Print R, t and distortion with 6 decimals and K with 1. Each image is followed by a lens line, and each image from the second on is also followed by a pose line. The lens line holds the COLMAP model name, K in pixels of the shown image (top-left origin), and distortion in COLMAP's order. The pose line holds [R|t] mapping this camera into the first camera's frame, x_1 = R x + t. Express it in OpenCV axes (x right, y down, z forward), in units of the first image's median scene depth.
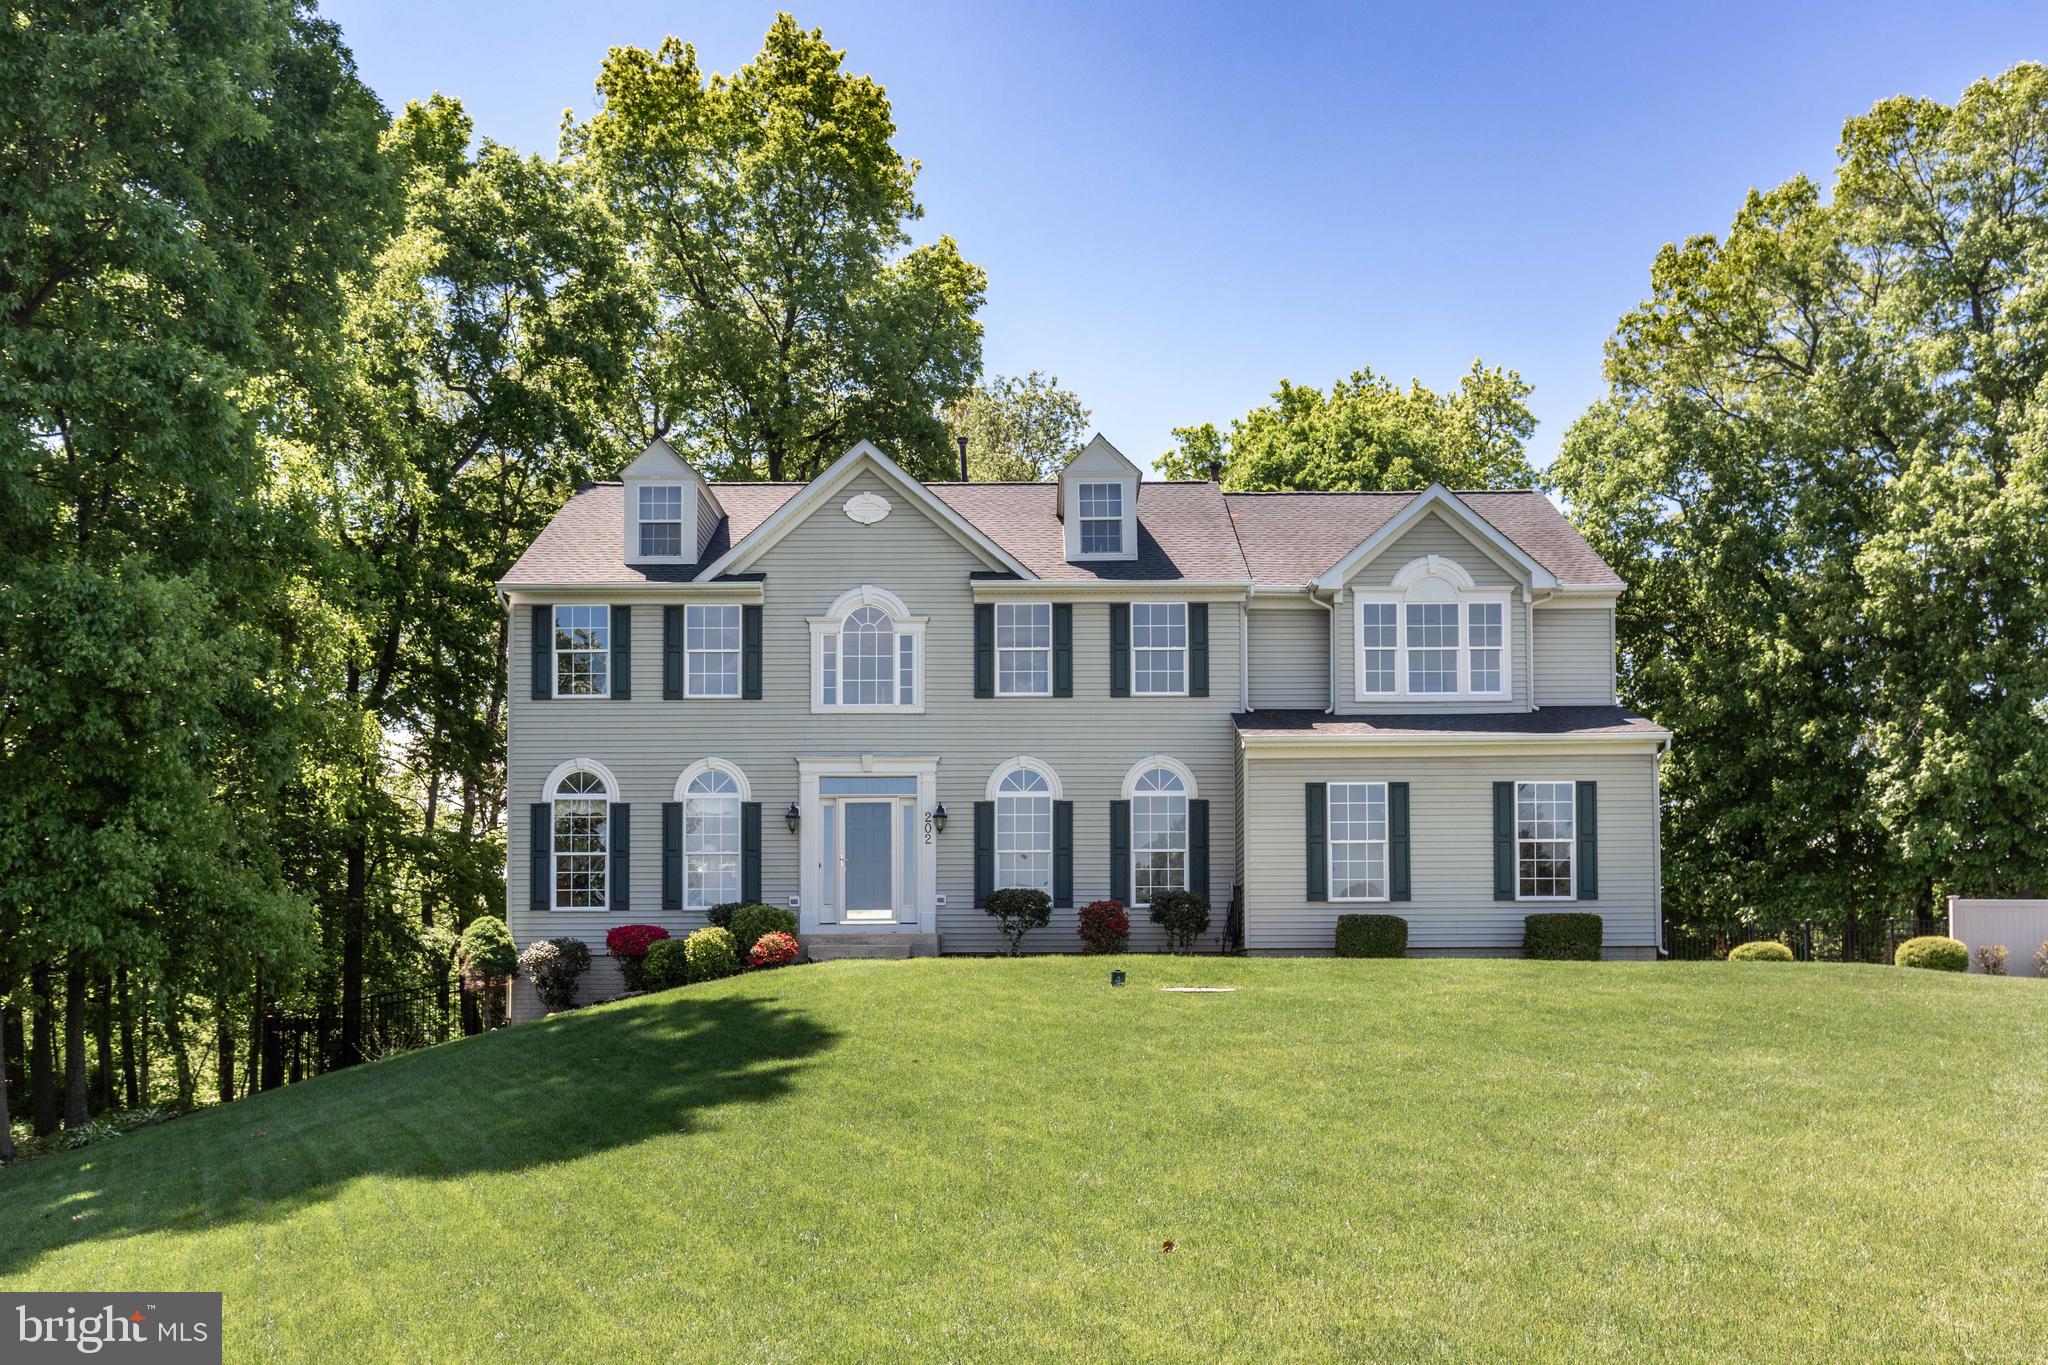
lens RADIAL K [[1896.8, 0, 1024.6], [0, 1896.8, 682.2], [0, 0, 1]] dist [0.008339, 0.000000]
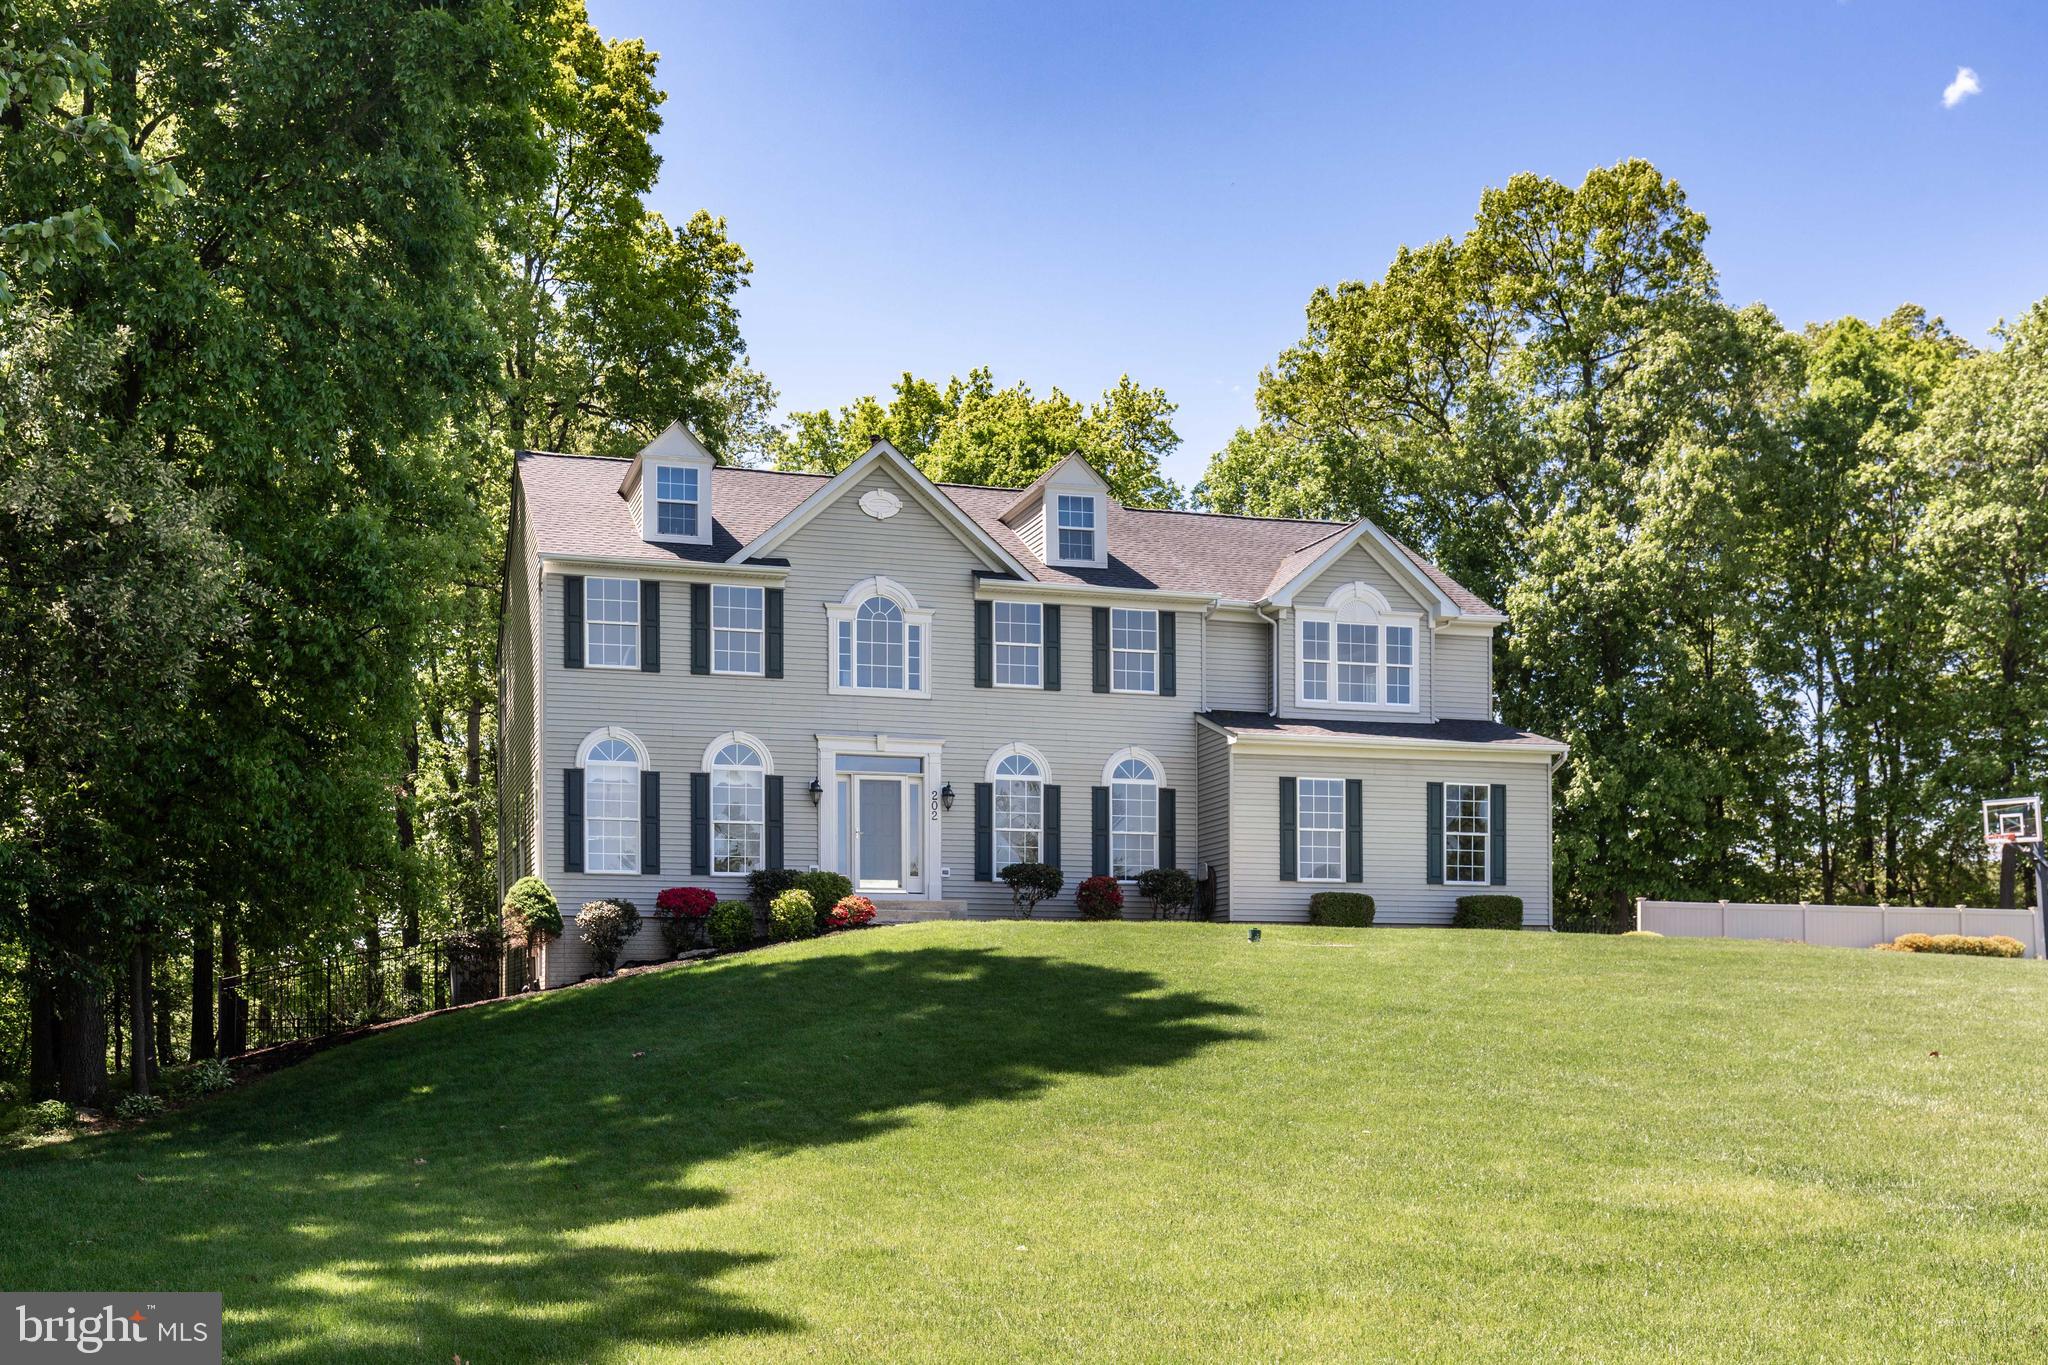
lens RADIAL K [[2023.2, 0, 1023.2], [0, 2023.2, 683.4], [0, 0, 1]] dist [0.006503, 0.000000]
pose [[0.960799, 0.050509, 0.272607, -0.313272], [-0.051645, 0.998661, -0.003012, 0.008175], [-0.272394, -0.011185, 0.962121, -0.117413]]
